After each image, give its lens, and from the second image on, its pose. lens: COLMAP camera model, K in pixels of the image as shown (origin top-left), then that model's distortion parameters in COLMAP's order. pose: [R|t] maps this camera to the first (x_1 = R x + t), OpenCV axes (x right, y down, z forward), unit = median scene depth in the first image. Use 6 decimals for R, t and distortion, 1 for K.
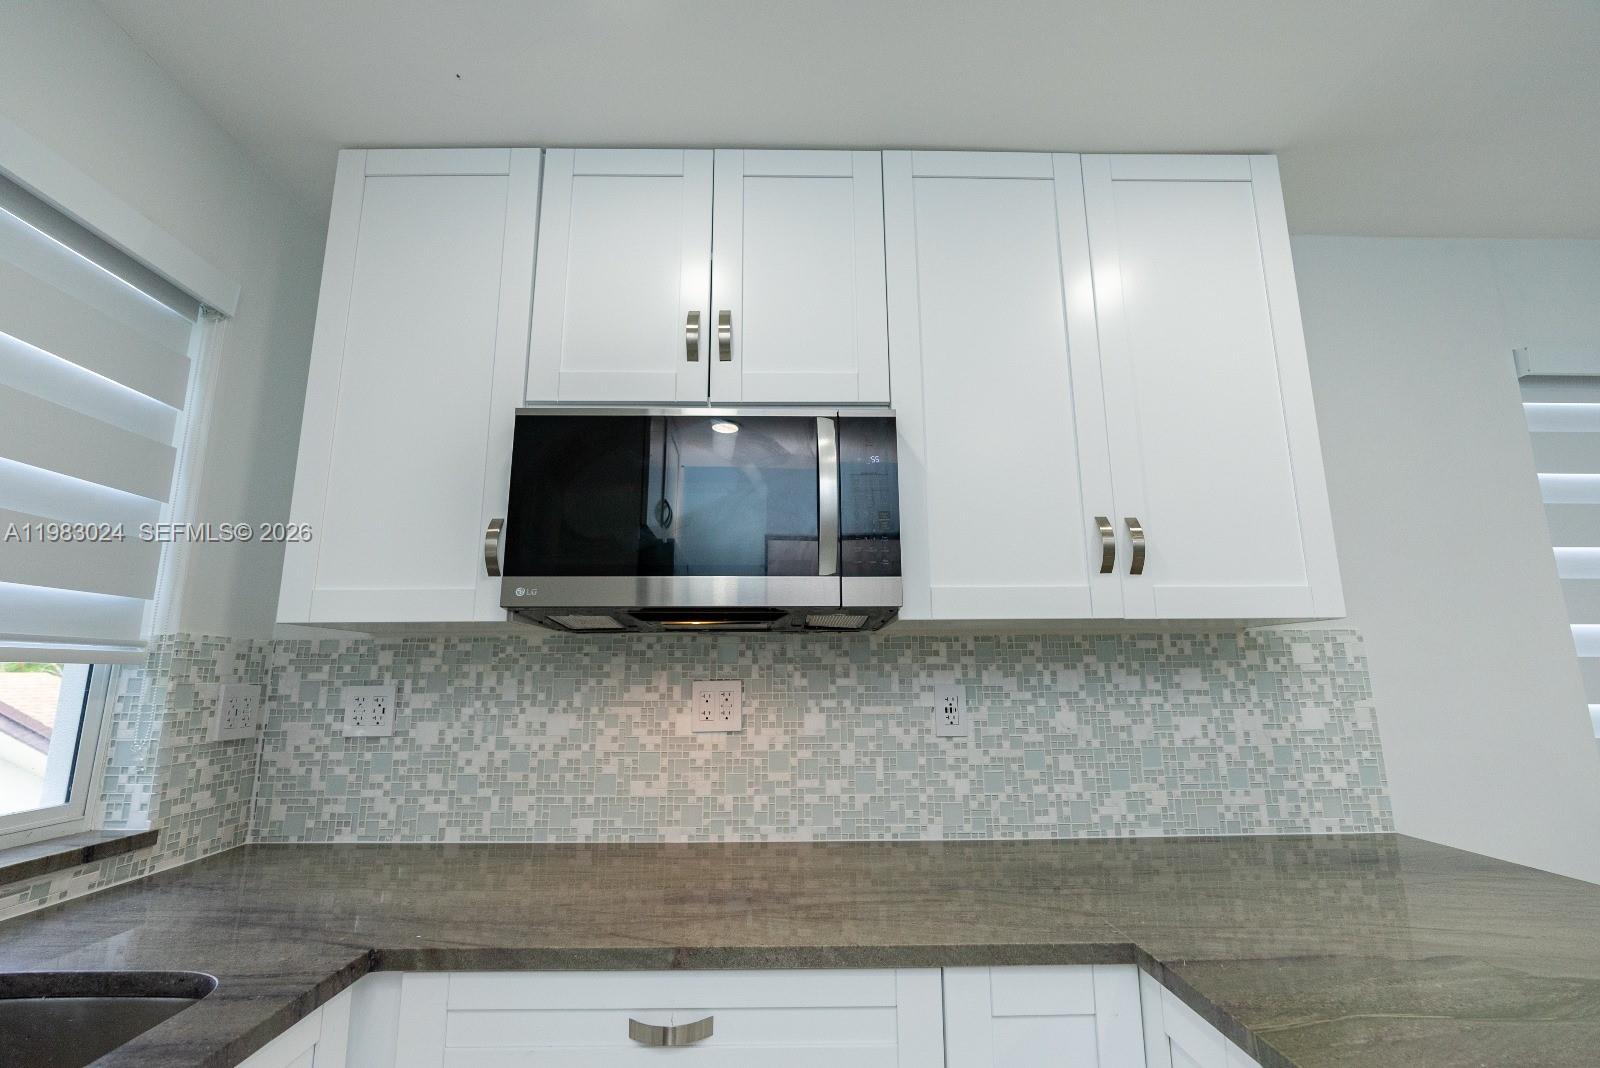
lens RADIAL K [[715.1, 0, 792.8], [0, 715.1, 536.3], [0, 0, 1]] dist [-0.009361, 0.002570]
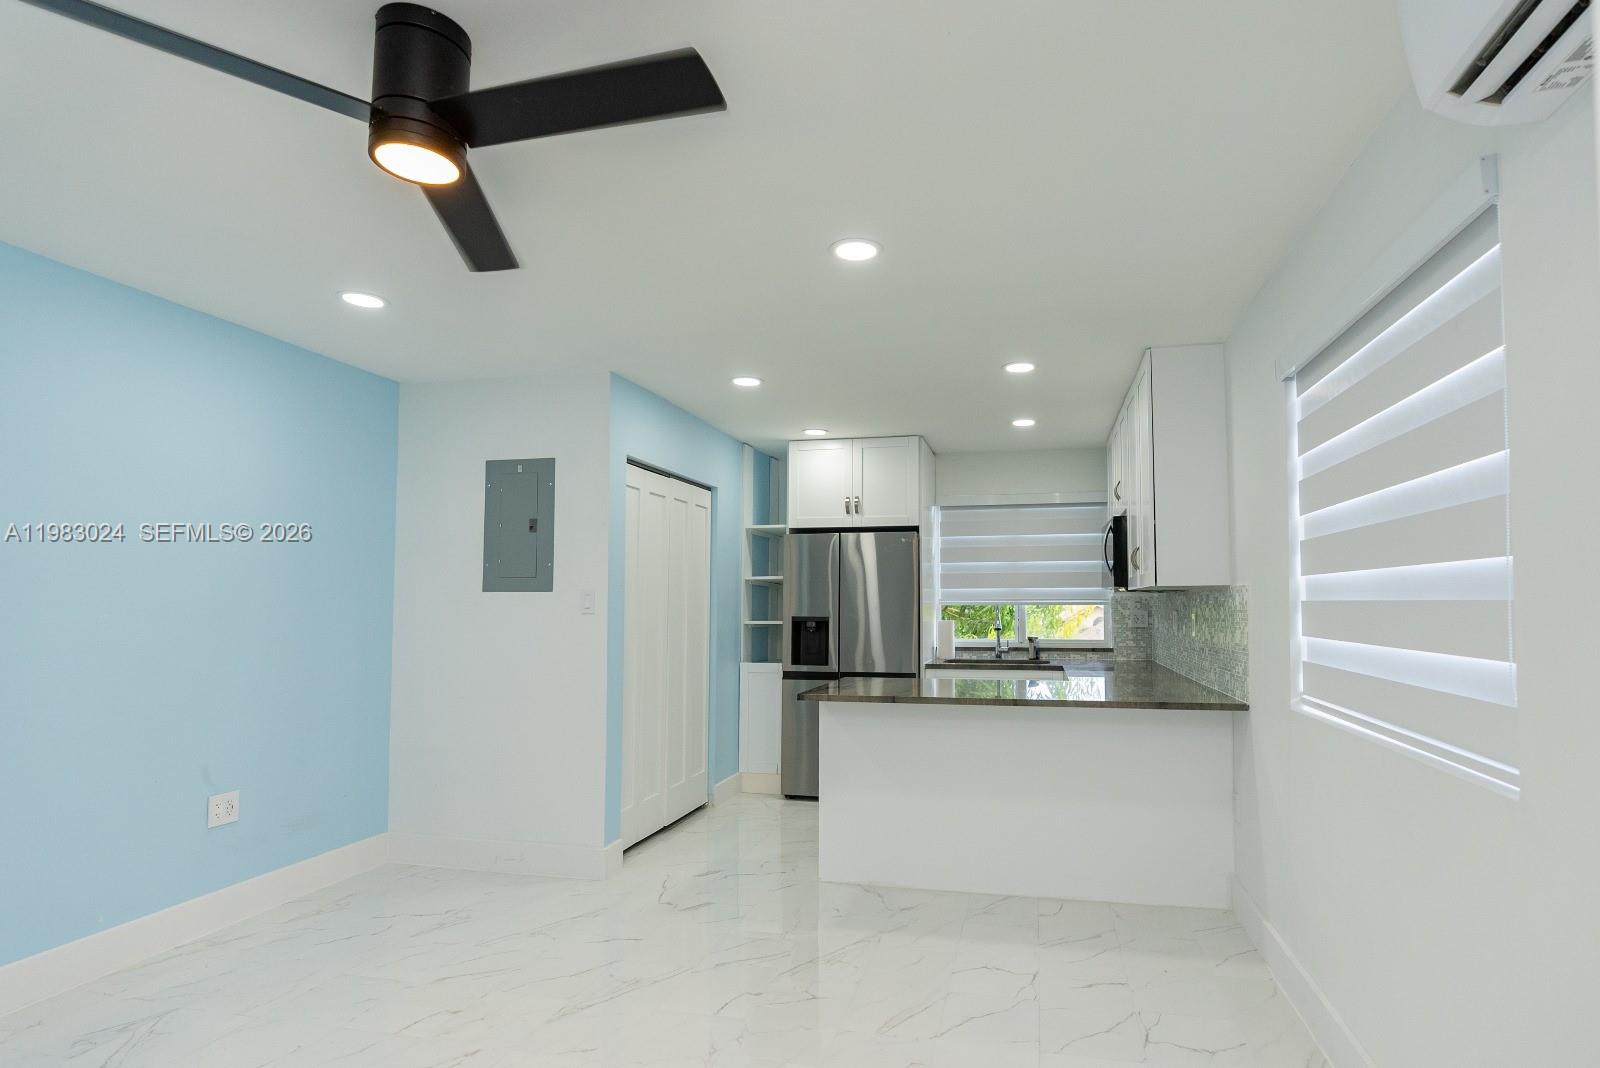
lens RADIAL K [[811.6, 0, 871.5], [0, 811.6, 561.1], [0, 0, 1]] dist [-0.009472, 0.001496]
pose [[-0.217440, -0.049224, -0.974832, 2.943867], [0.190627, 0.977354, -0.091871, 0.092628], [0.957278, -0.205806, -0.203132, 0.609614]]
